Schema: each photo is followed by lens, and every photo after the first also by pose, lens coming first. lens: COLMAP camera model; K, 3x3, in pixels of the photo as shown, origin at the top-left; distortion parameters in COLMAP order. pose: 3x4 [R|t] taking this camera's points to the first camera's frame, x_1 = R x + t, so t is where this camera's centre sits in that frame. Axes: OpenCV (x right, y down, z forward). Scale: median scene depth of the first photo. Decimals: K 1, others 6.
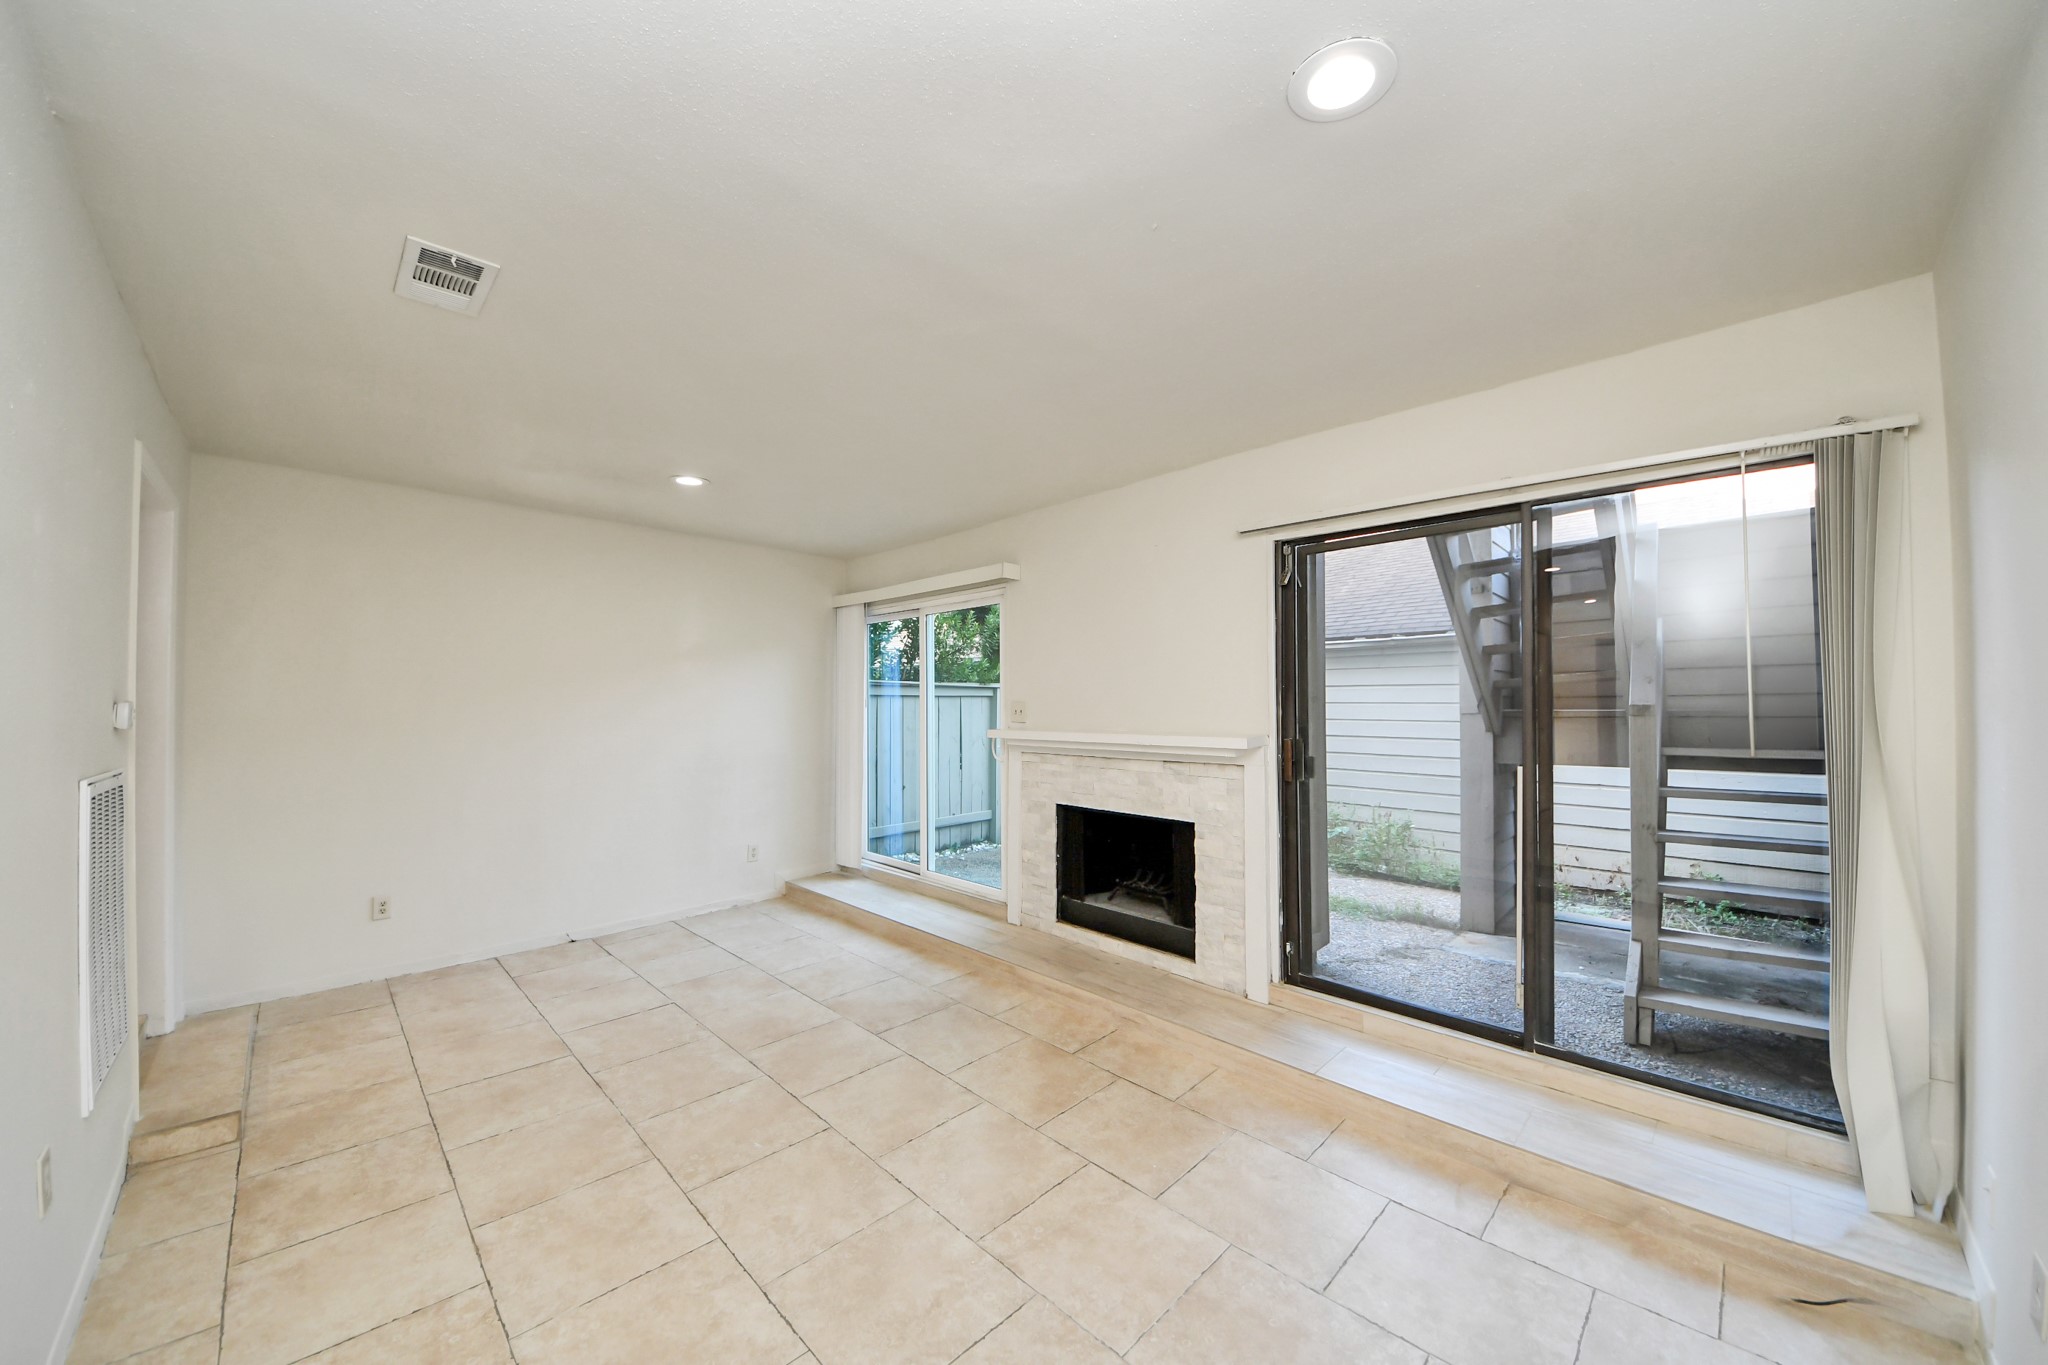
lens RADIAL K [[735.6, 0, 1013.5], [0, 735.6, 708.9], [0, 0, 1]] dist [0.043963, -0.022867]
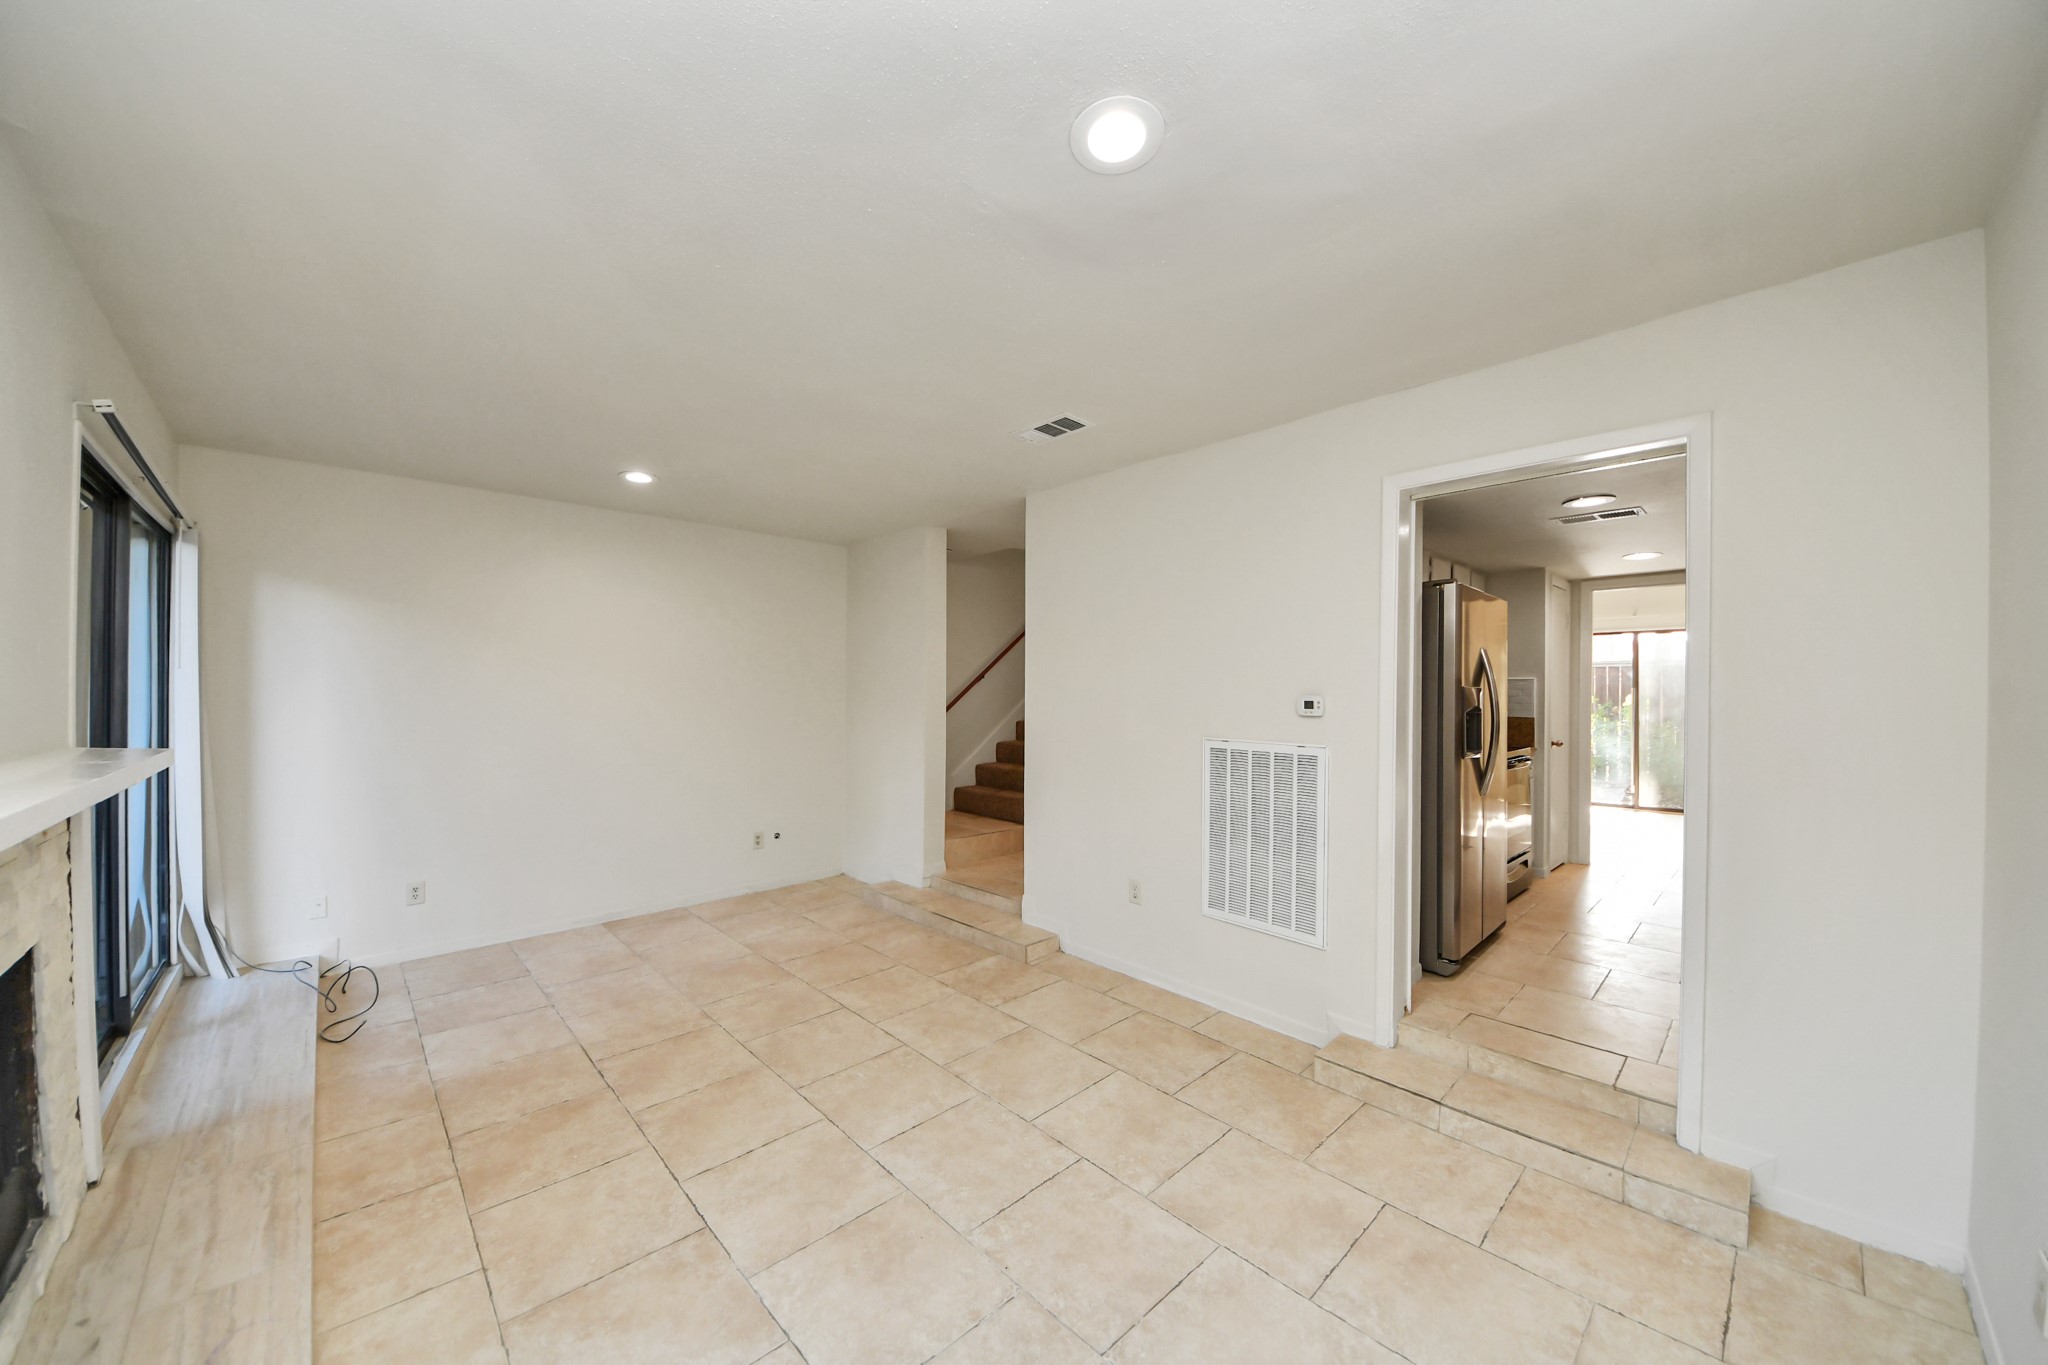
lens RADIAL K [[726.7, 0, 1011.7], [0, 726.7, 694.0], [0, 0, 1]] dist [0.036844, -0.022383]
pose [[-0.999702, 0.002252, 0.024287, -0.448748], [0.002664, 0.999853, 0.016949, -0.020614], [-0.024246, 0.017009, -0.999561, 1.570520]]
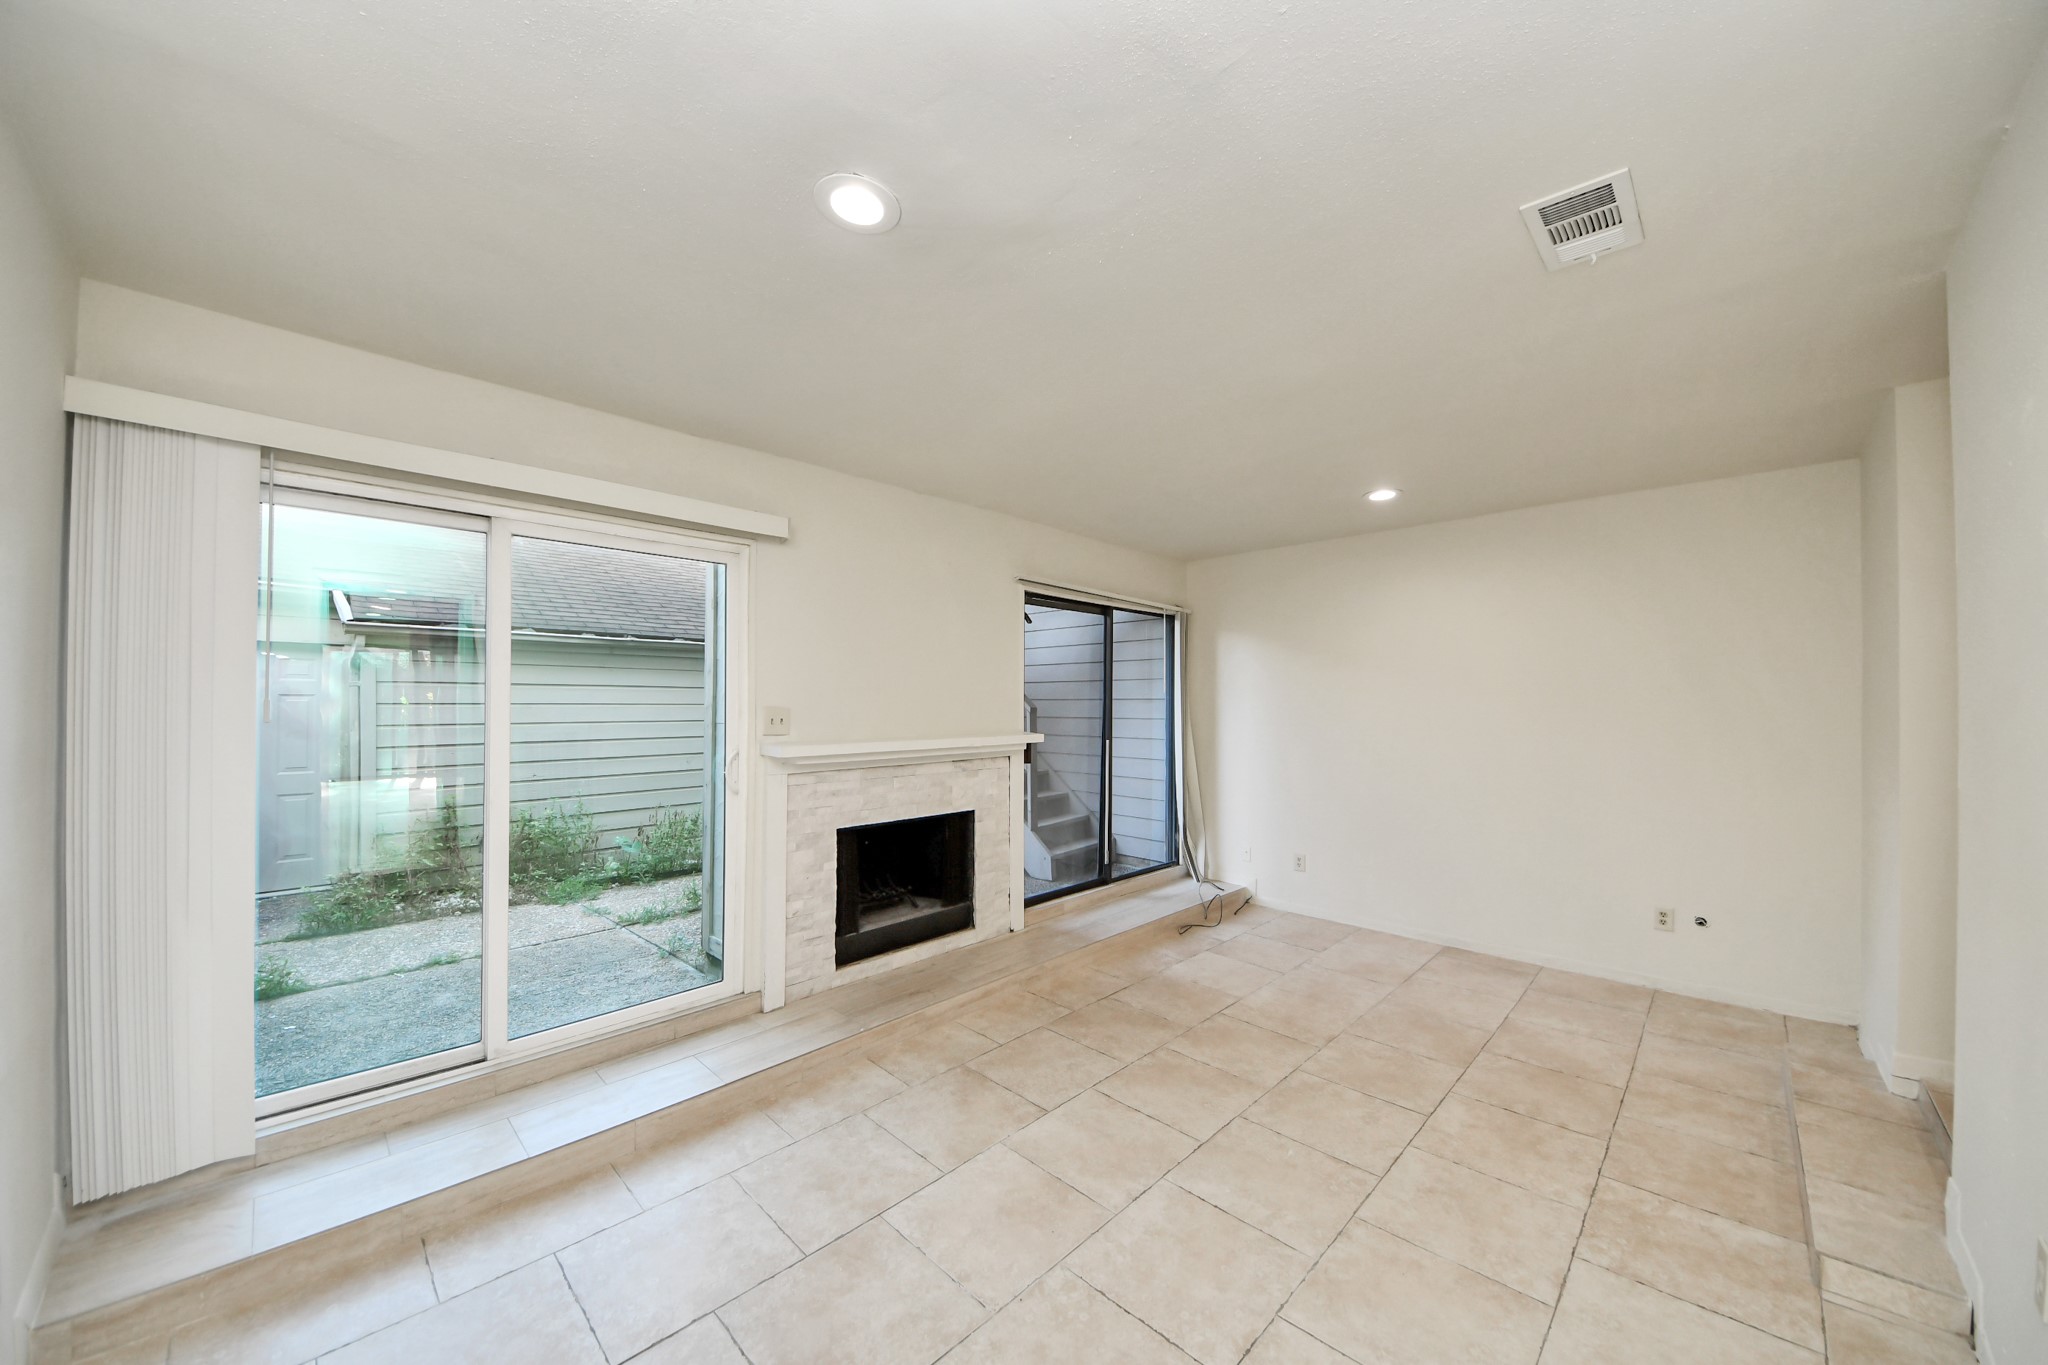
lens RADIAL K [[726.7, 0, 1011.7], [0, 726.7, 694.0], [0, 0, 1]] dist [0.036844, -0.022383]
pose [[-0.019609, 0.012940, 0.999724, -0.987453], [0.006752, 0.999895, -0.012810, -0.017533], [-0.999785, 0.006499, -0.019695, 1.028299]]
